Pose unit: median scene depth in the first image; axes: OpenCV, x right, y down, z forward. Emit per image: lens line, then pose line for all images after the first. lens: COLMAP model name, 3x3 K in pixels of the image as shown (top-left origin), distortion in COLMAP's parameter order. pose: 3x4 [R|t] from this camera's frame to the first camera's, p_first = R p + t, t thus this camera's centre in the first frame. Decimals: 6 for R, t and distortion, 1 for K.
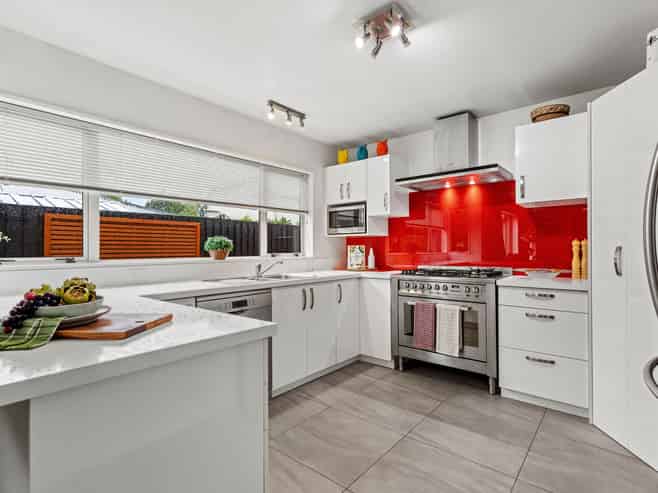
lens RADIAL K [[341.4, 0, 329.5], [0, 341.4, 245.4], [0, 0, 1]] dist [0.001835, 0.000418]
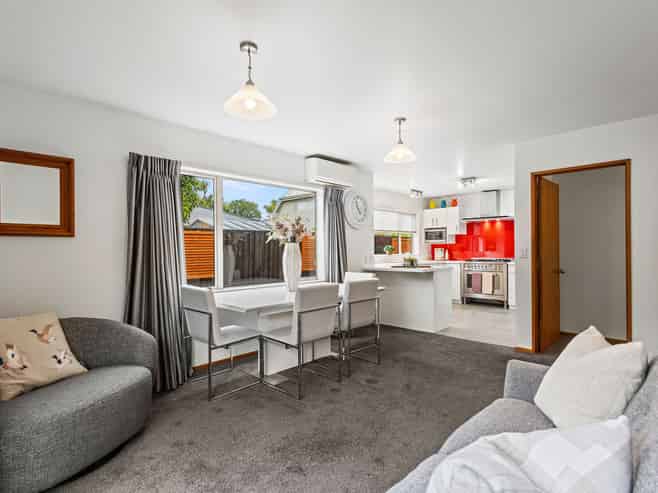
lens RADIAL K [[341.4, 0, 328.3], [0, 341.4, 249.7], [0, 0, 1]] dist [0.001835, 0.000418]
pose [[0.997254, -0.002595, -0.074015, -0.463514], [0.003609, 0.999901, 0.013571, -0.022431], [0.073972, -0.013801, 0.997165, -1.163333]]
